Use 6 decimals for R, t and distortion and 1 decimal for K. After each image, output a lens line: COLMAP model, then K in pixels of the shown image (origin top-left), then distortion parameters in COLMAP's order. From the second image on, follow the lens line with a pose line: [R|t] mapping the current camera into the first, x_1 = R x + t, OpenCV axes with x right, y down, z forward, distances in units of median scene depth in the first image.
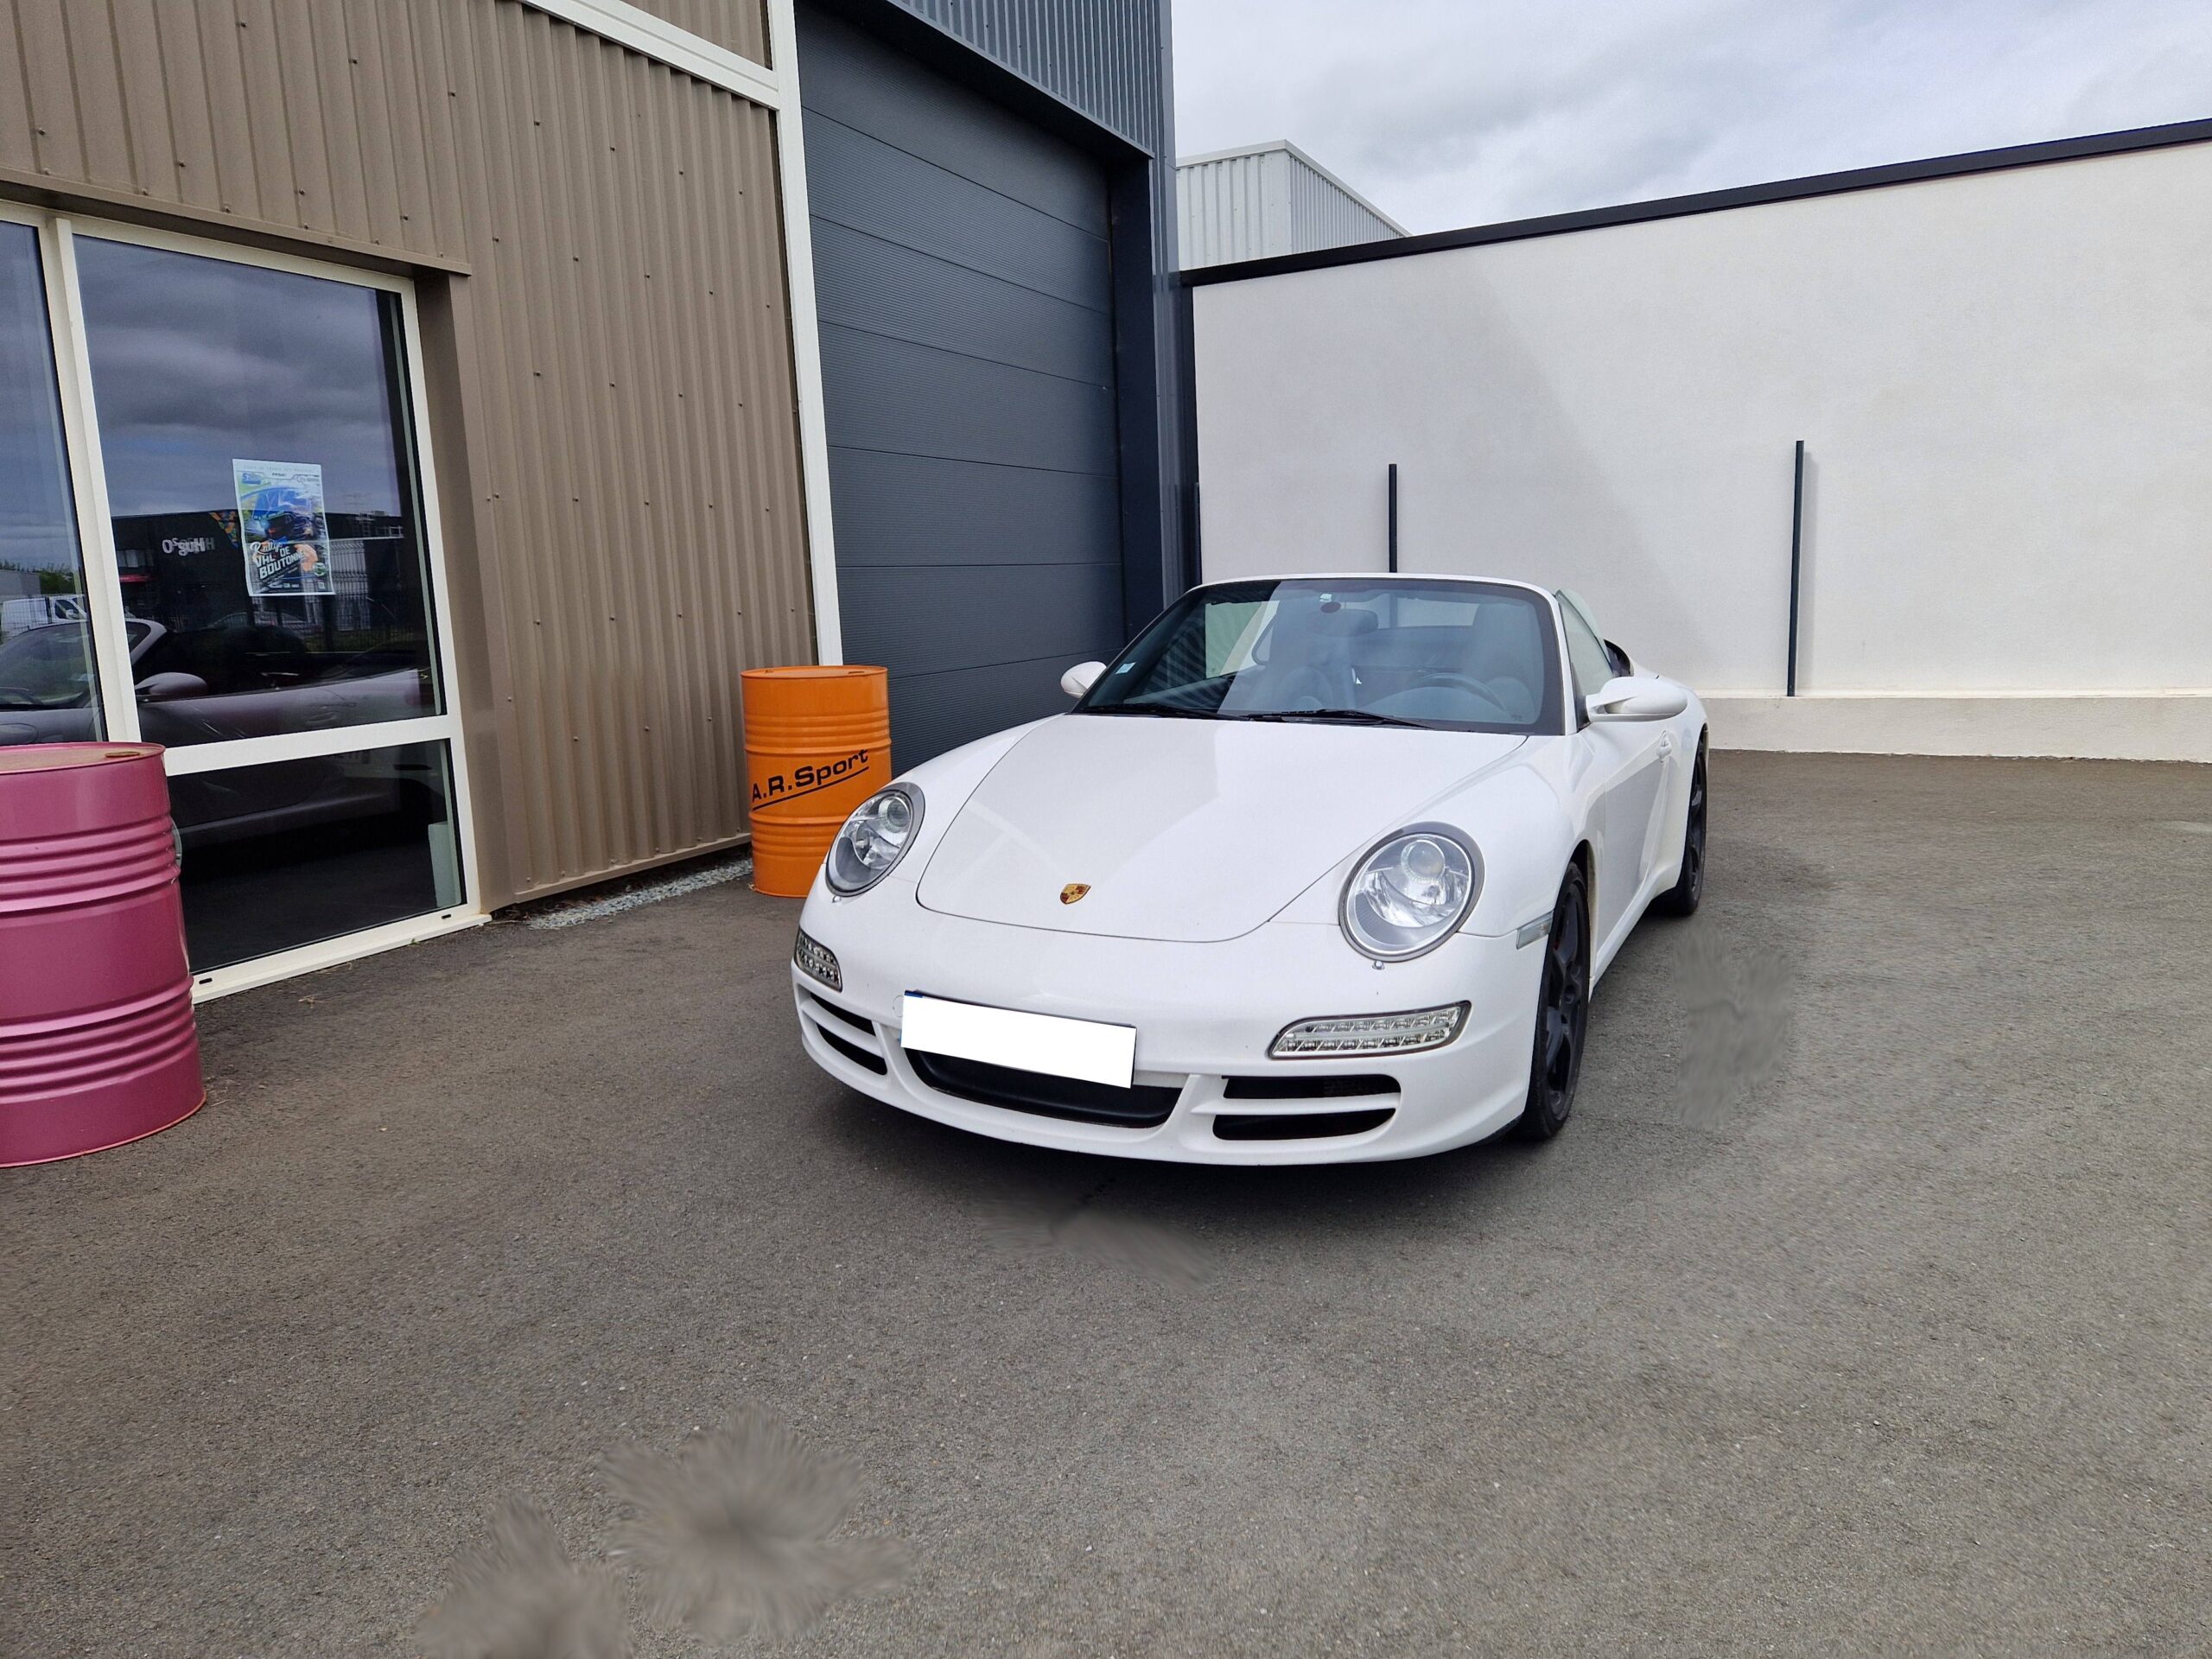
lens RADIAL K [[1484.4, 0, 1108.0], [0, 1484.4, 792.3], [0, 0, 1]] dist [0.075501, -0.072497]
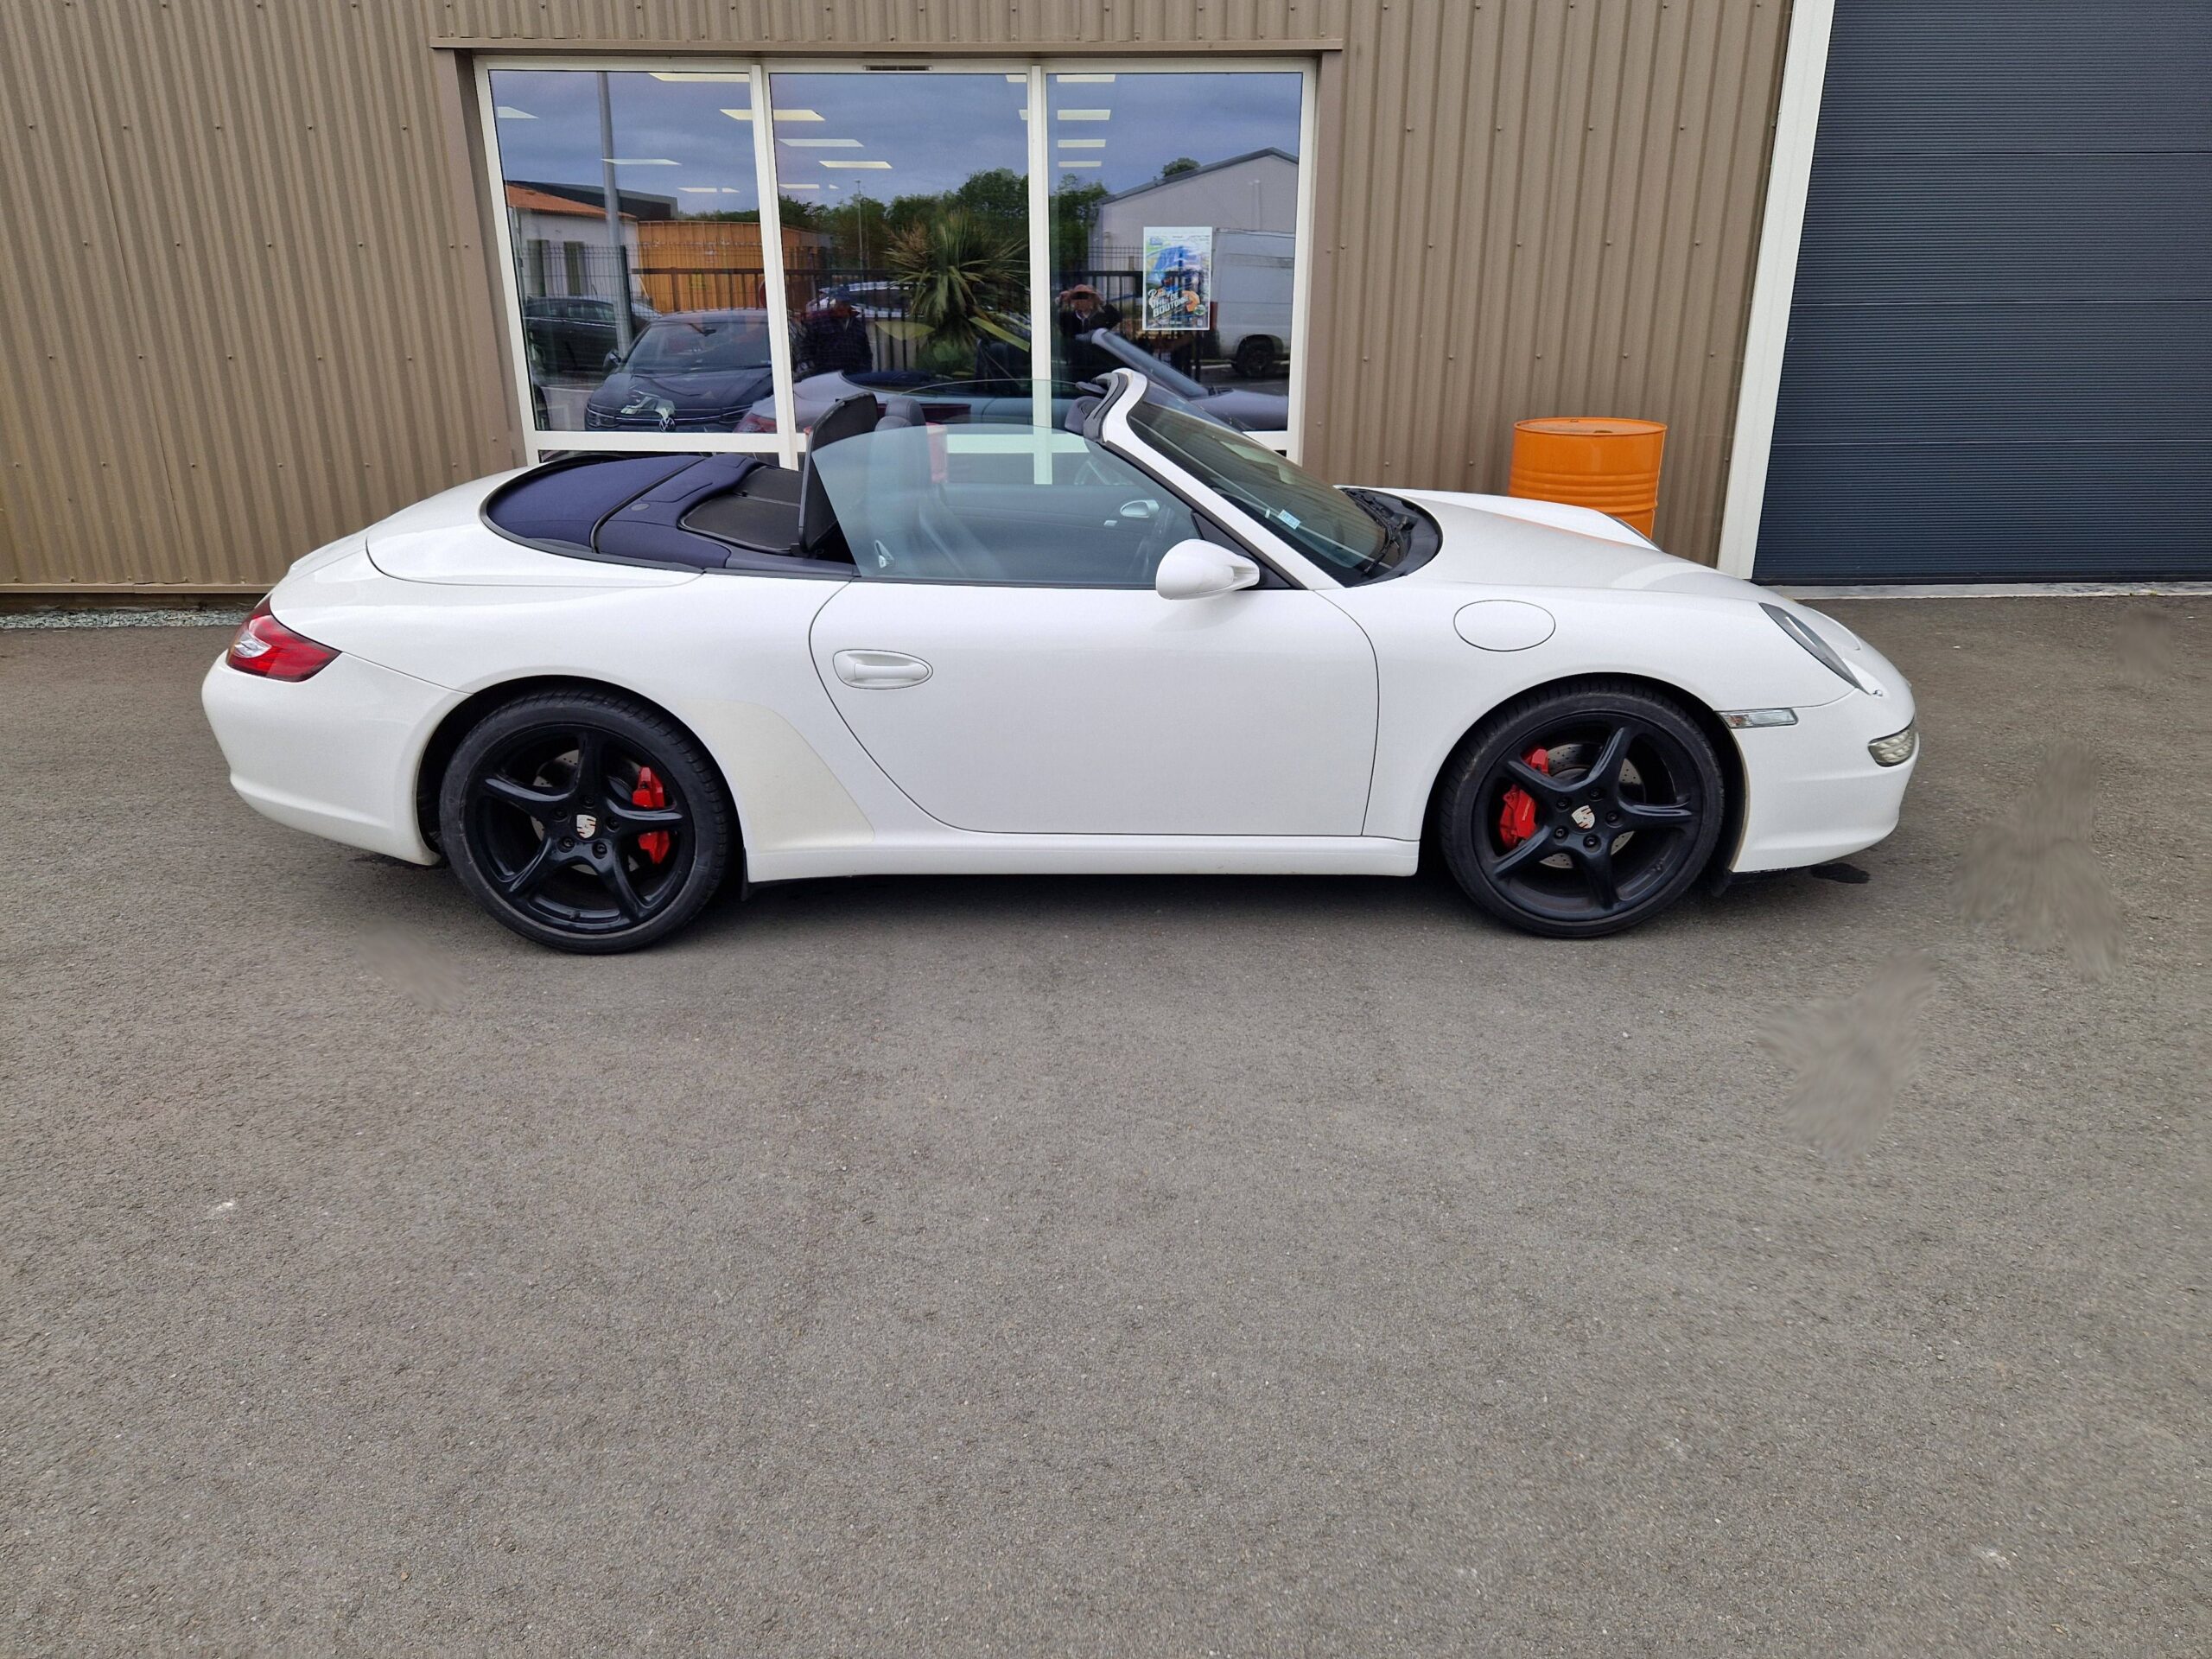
lens RADIAL K [[1482.5, 0, 1095.3], [0, 1482.5, 803.5], [0, 0, 1]] dist [0.071165, -0.063983]
pose [[0.435976, 0.327487, -0.838258, 0.790654], [-0.140863, 0.944793, 0.295845, -0.126748], [0.888866, -0.010901, 0.458038, 0.335441]]
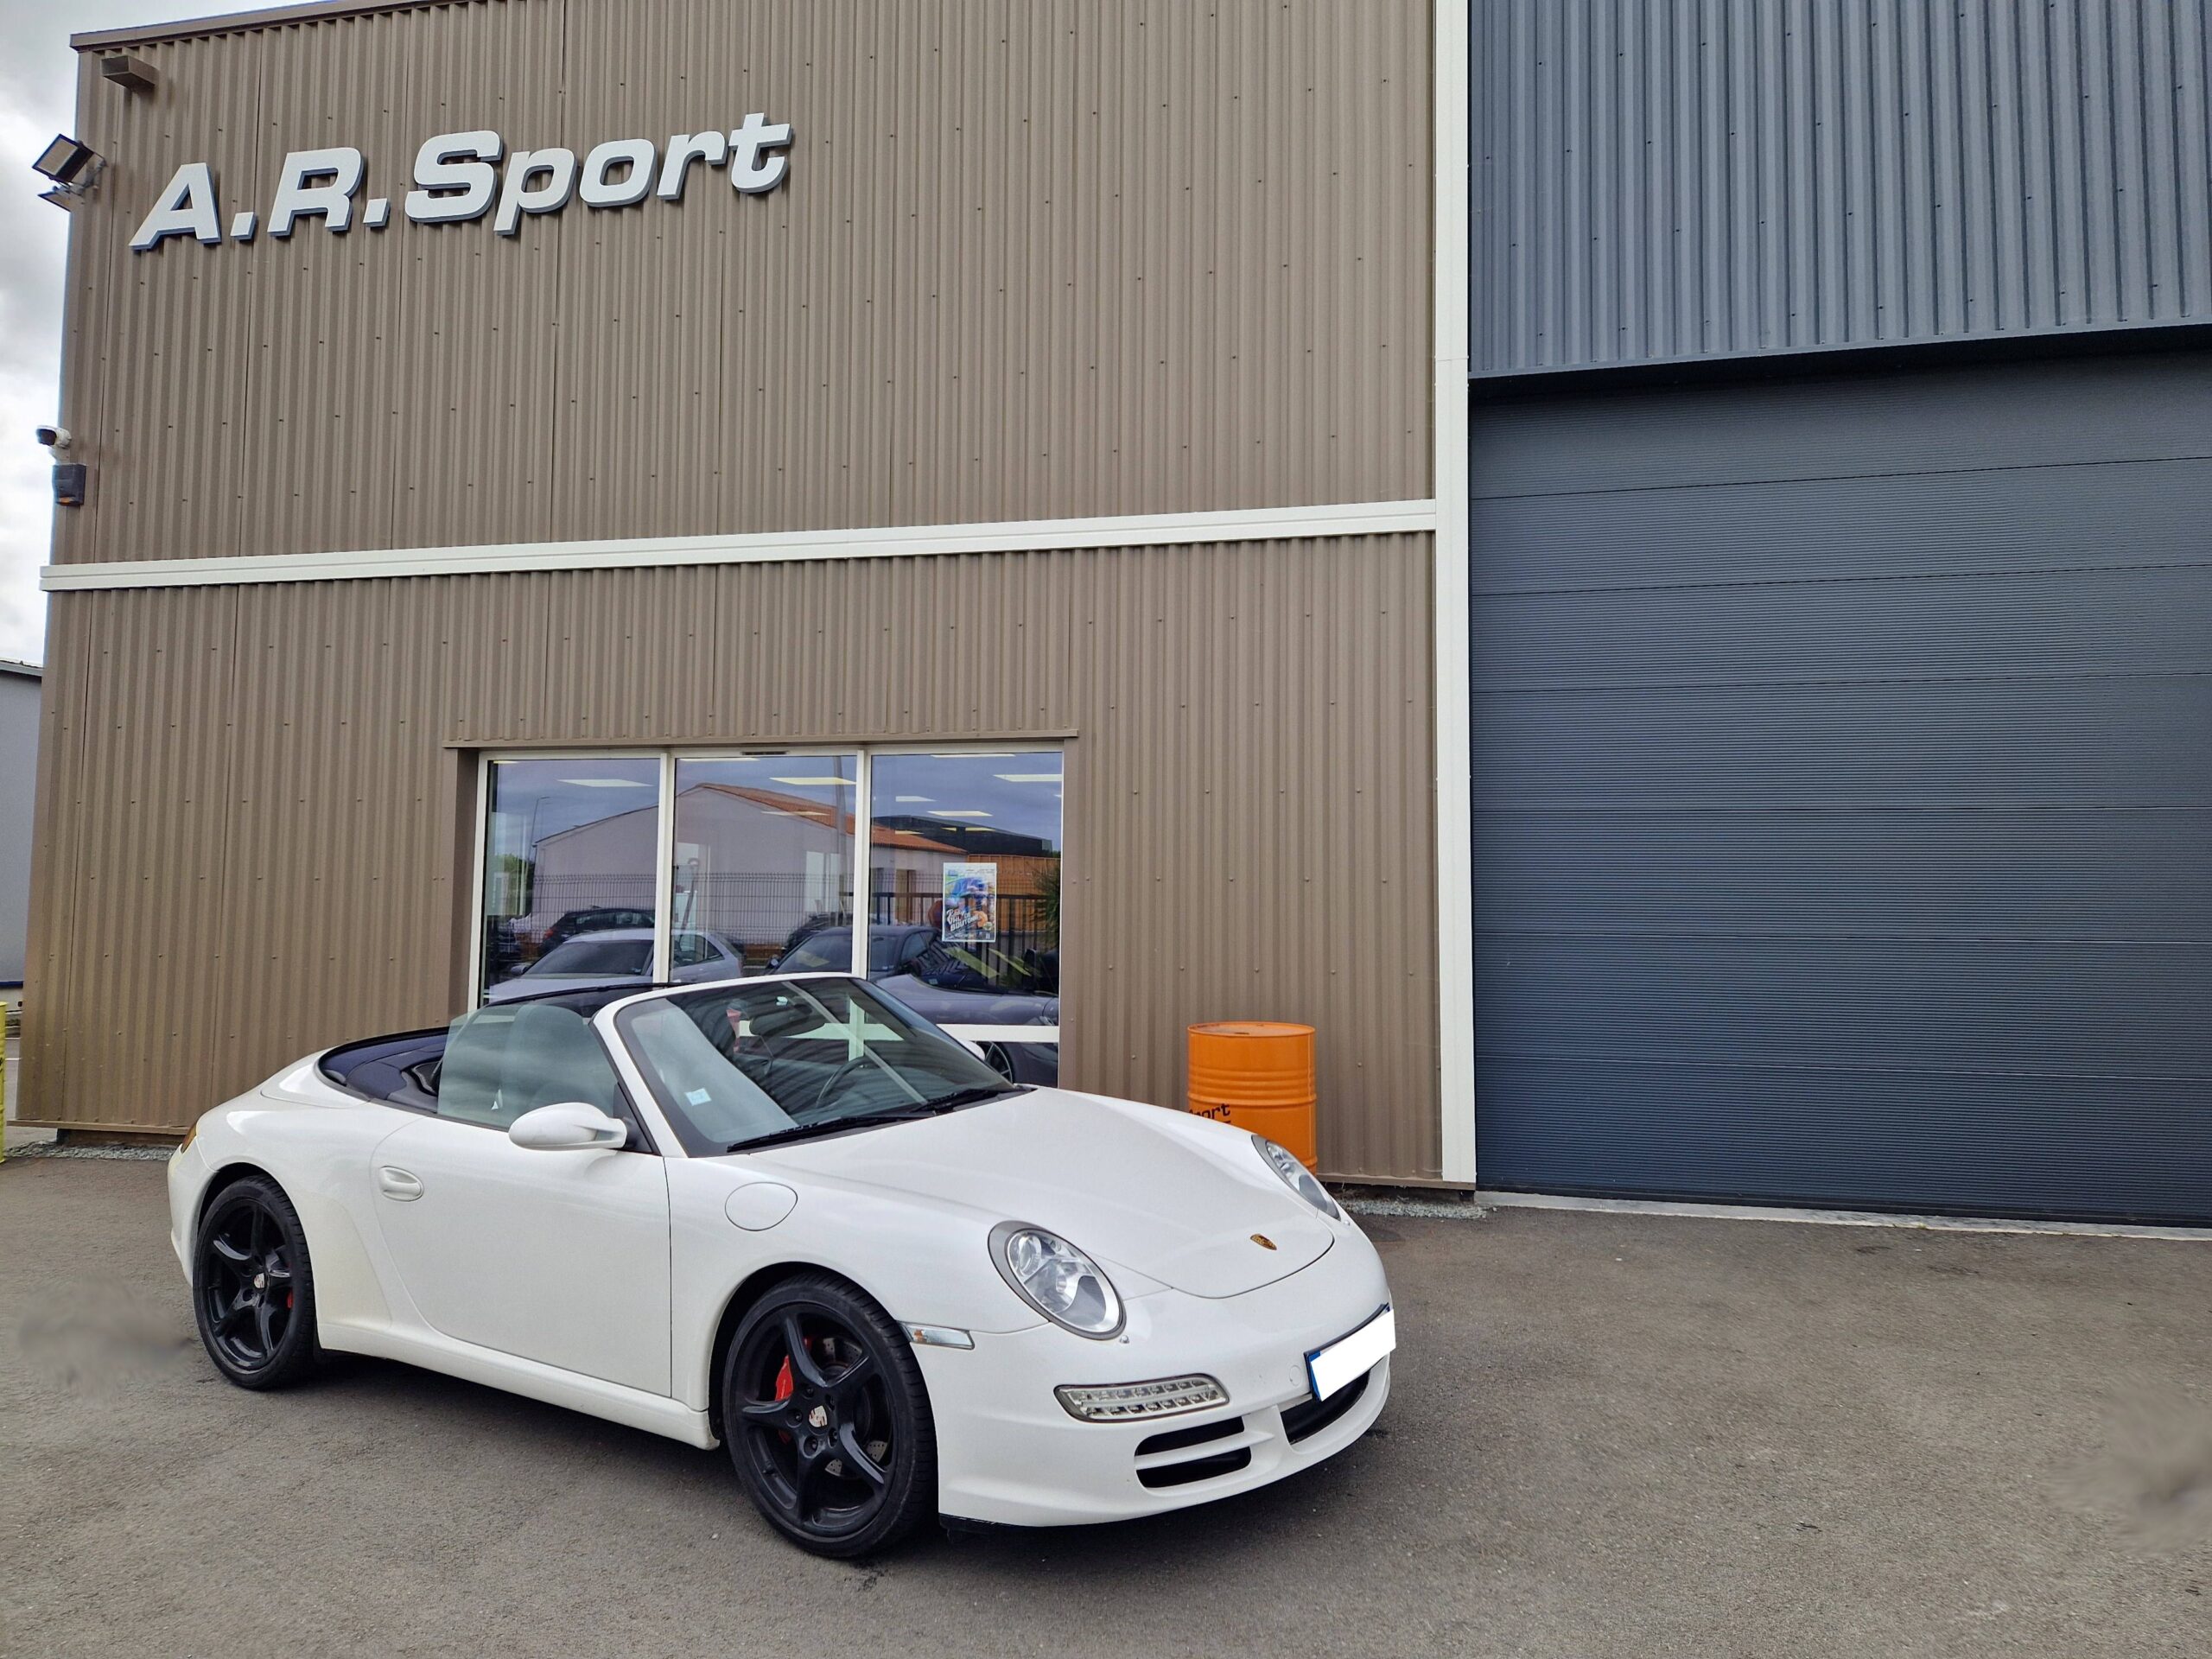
lens RADIAL K [[1472.4, 0, 1111.7], [0, 1472.4, 796.5], [0, 0, 1]] dist [0.078754, -0.070858]
pose [[0.224294, -0.035770, -0.973865, 1.194344], [-0.154383, 0.985402, -0.071751, -0.216754], [0.962215, 0.166441, 0.215498, 0.857516]]
